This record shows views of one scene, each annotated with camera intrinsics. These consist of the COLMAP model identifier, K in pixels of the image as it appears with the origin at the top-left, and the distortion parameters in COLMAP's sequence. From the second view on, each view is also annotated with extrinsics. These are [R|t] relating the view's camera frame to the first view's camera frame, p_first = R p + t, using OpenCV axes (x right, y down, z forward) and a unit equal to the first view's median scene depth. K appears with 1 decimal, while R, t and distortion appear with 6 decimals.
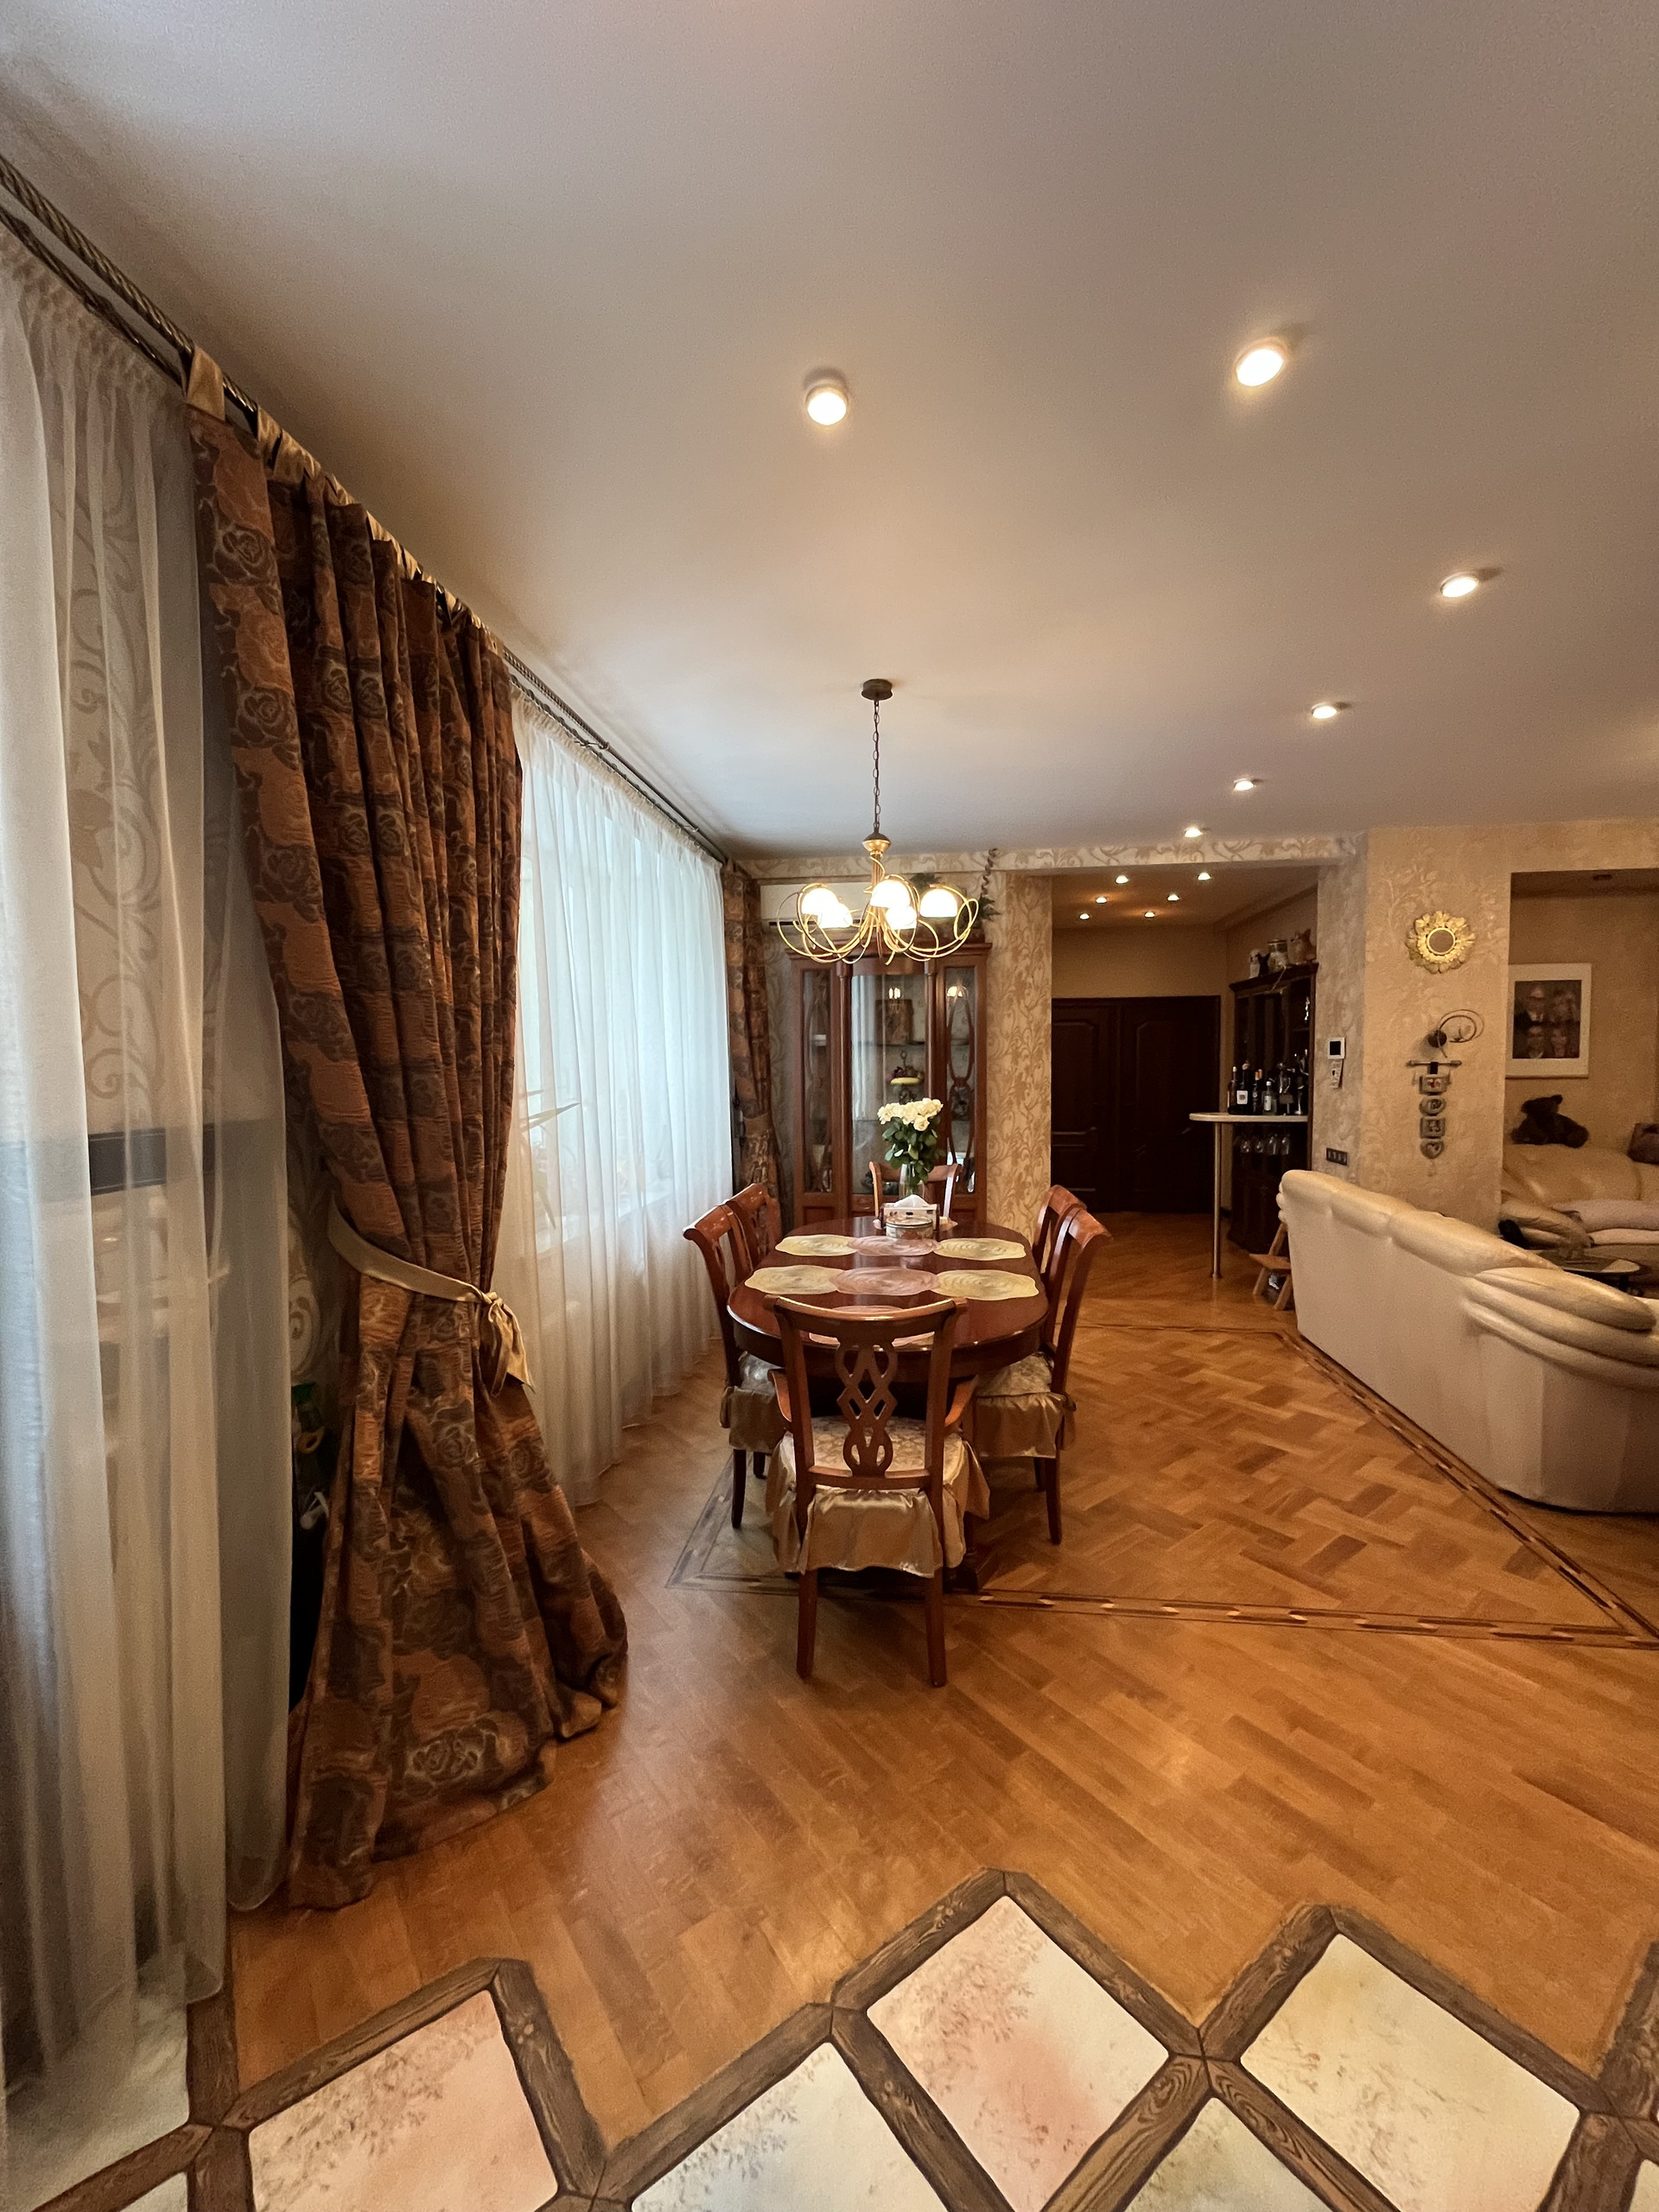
lens RADIAL K [[894.6, 0, 830.3], [0, 894.6, 1104.3], [0, 0, 1]] dist [-0.001762, -0.000782]
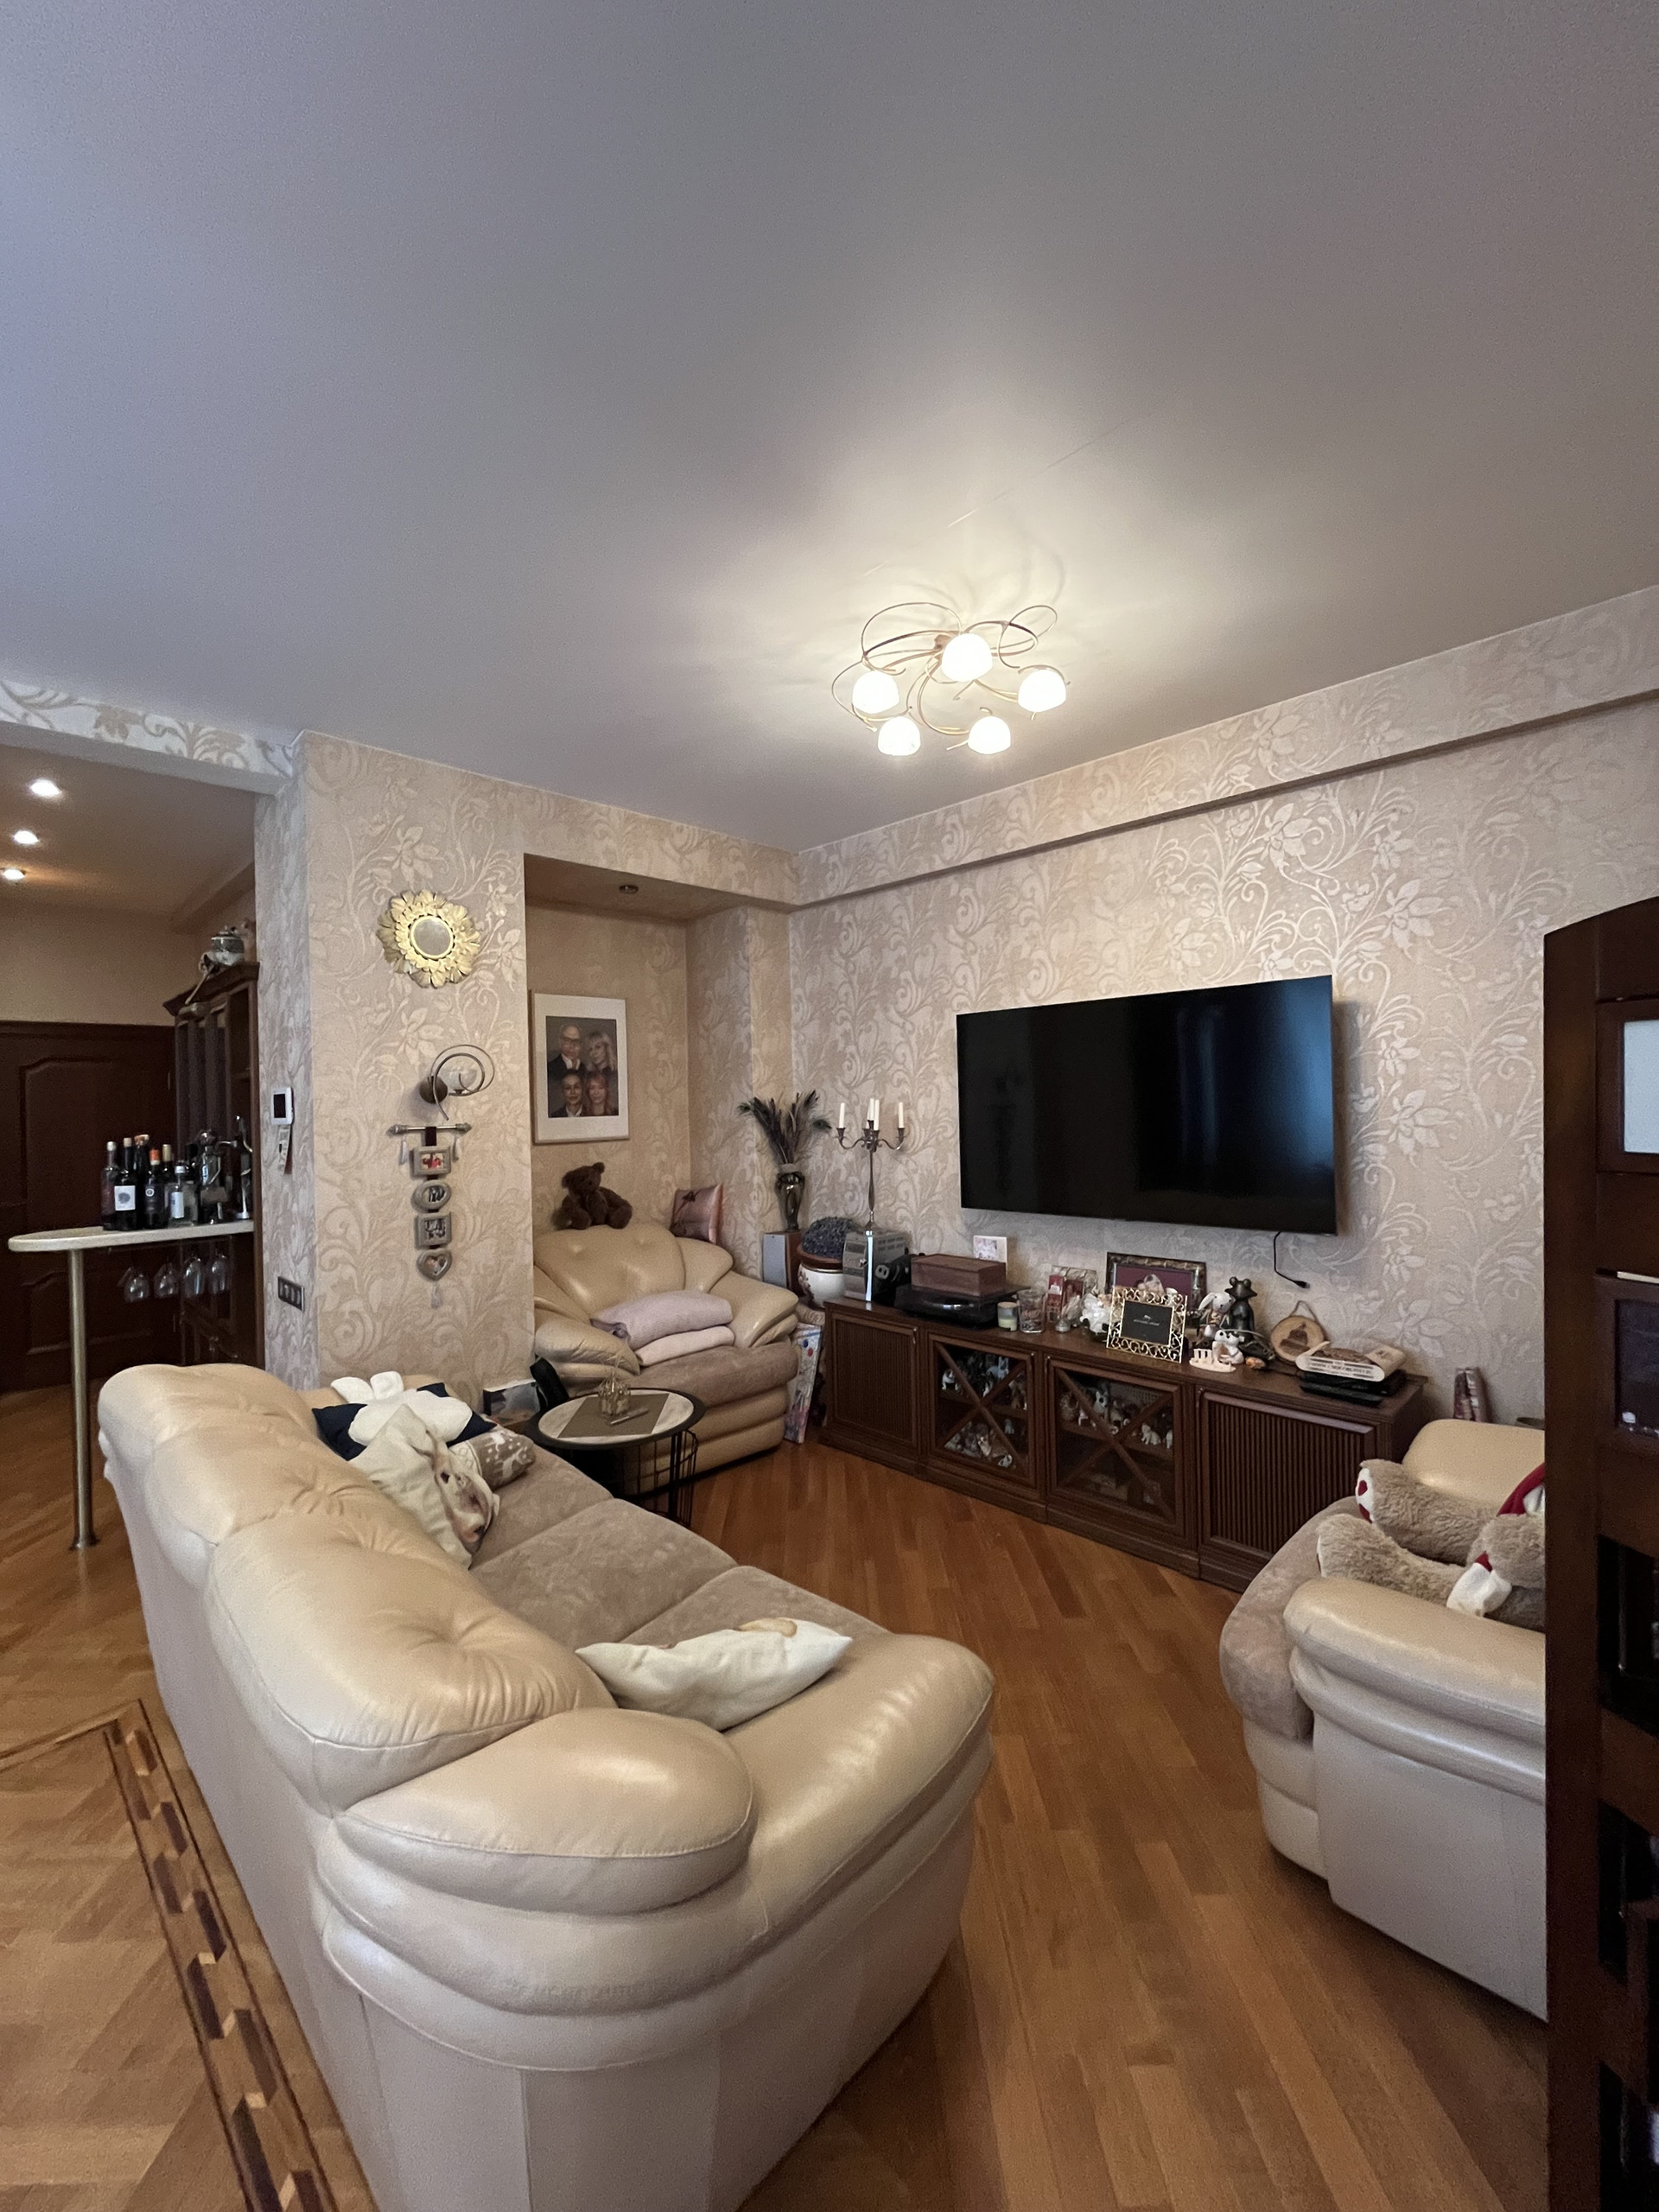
lens RADIAL K [[894.6, 0, 830.3], [0, 894.6, 1104.3], [0, 0, 1]] dist [-0.001762, -0.000782]
pose [[0.612985, -0.007130, 0.790062, 0.335211], [0.055764, 0.997856, -0.034260, -0.024858], [-0.788124, 0.065058, 0.612068, 0.374005]]
